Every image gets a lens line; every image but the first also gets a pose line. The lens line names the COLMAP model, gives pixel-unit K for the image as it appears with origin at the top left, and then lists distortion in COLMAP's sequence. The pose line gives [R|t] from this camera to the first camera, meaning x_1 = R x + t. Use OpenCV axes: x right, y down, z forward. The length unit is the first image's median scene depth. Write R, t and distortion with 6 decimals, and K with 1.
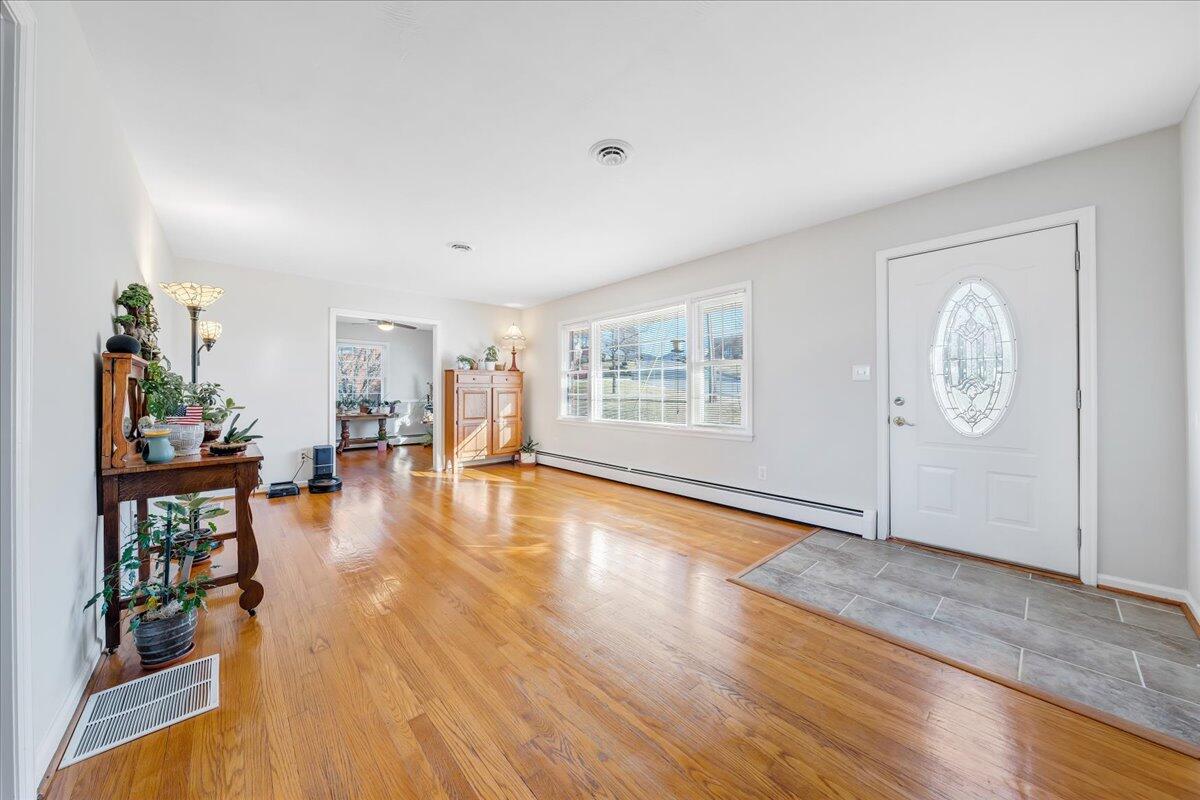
lens RADIAL K [[407.5, 0, 603.6], [0, 407.5, 392.3], [0, 0, 1]] dist [-0.000208, 0.000065]
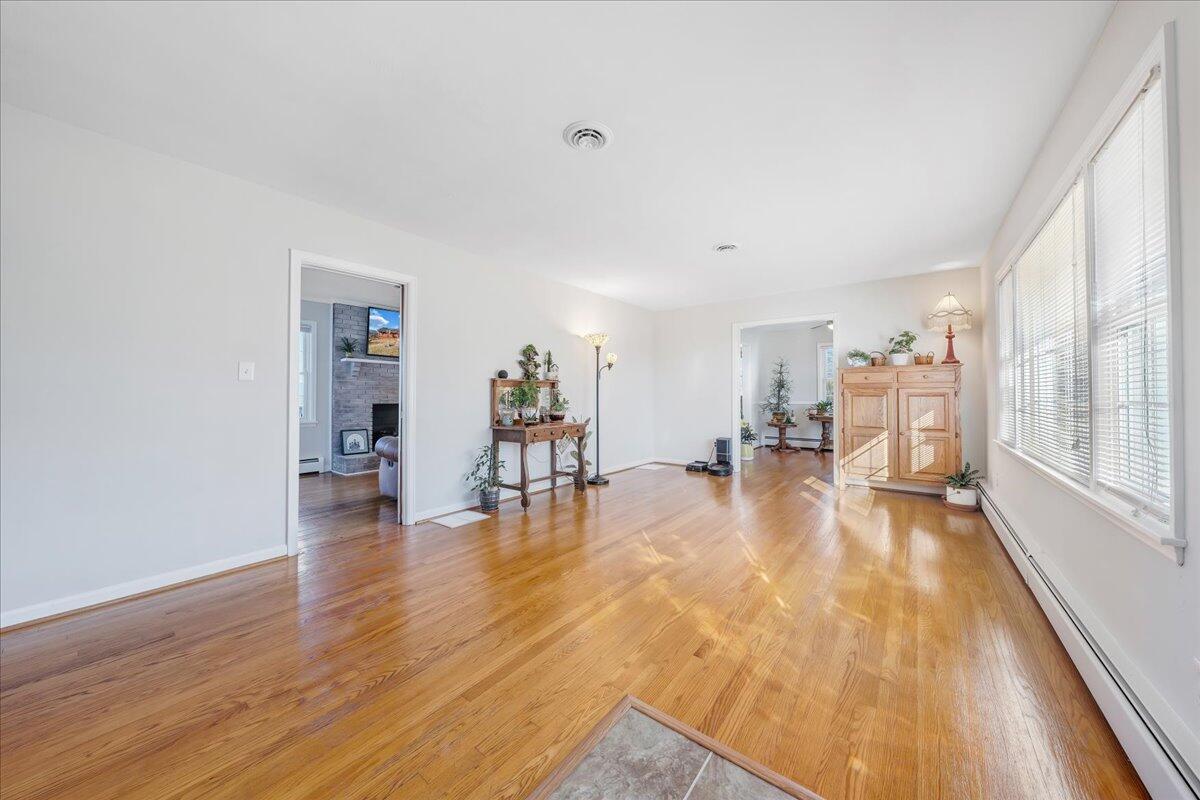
lens RADIAL K [[407.5, 0, 603.6], [0, 407.5, 392.3], [0, 0, 1]] dist [-0.000208, 0.000065]
pose [[0.182414, -0.002053, -0.983220, 0.484745], [-0.000415, 0.999998, -0.002165, -0.003351], [0.983222, 0.000803, 0.182413, 0.449301]]
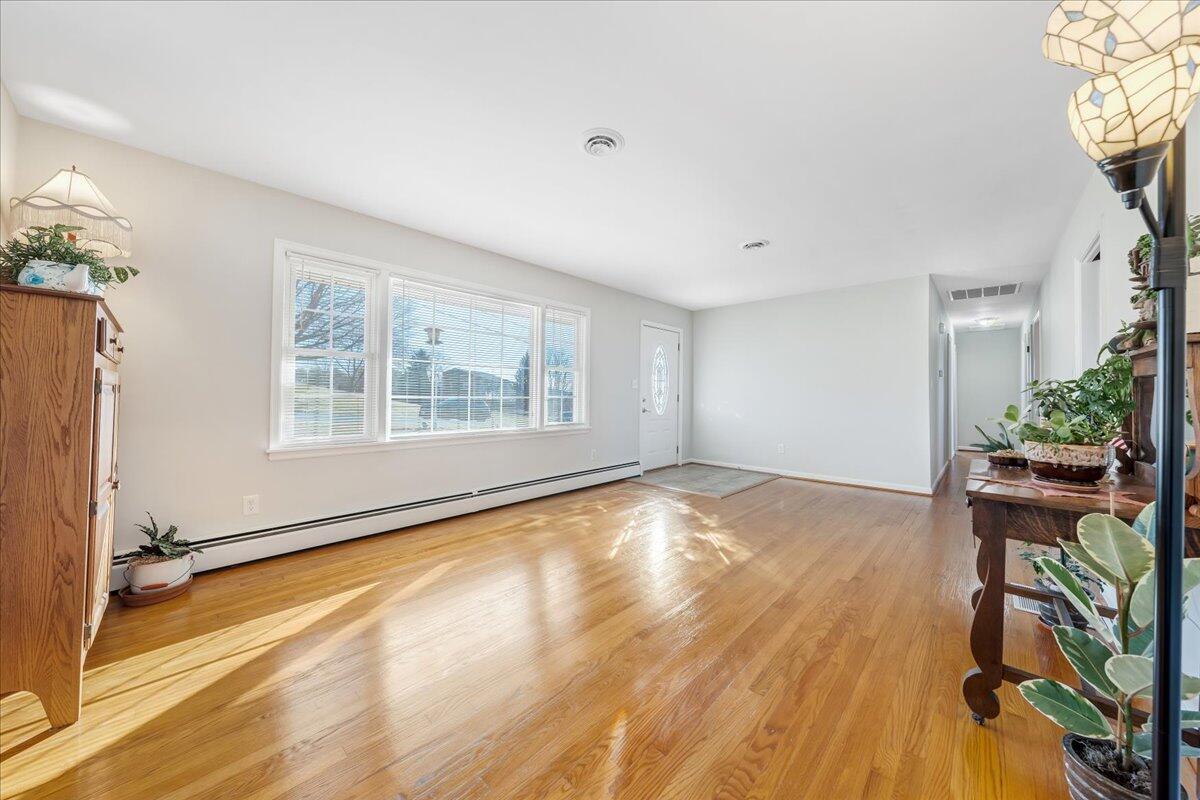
lens RADIAL K [[407.5, 0, 603.6], [0, 407.5, 392.3], [0, 0, 1]] dist [-0.000208, 0.000065]
pose [[-0.067046, 0.014344, 0.997647, -0.783127], [-0.001162, 0.999895, -0.014455, 0.009163], [-0.997749, -0.002129, -0.067022, 0.868937]]
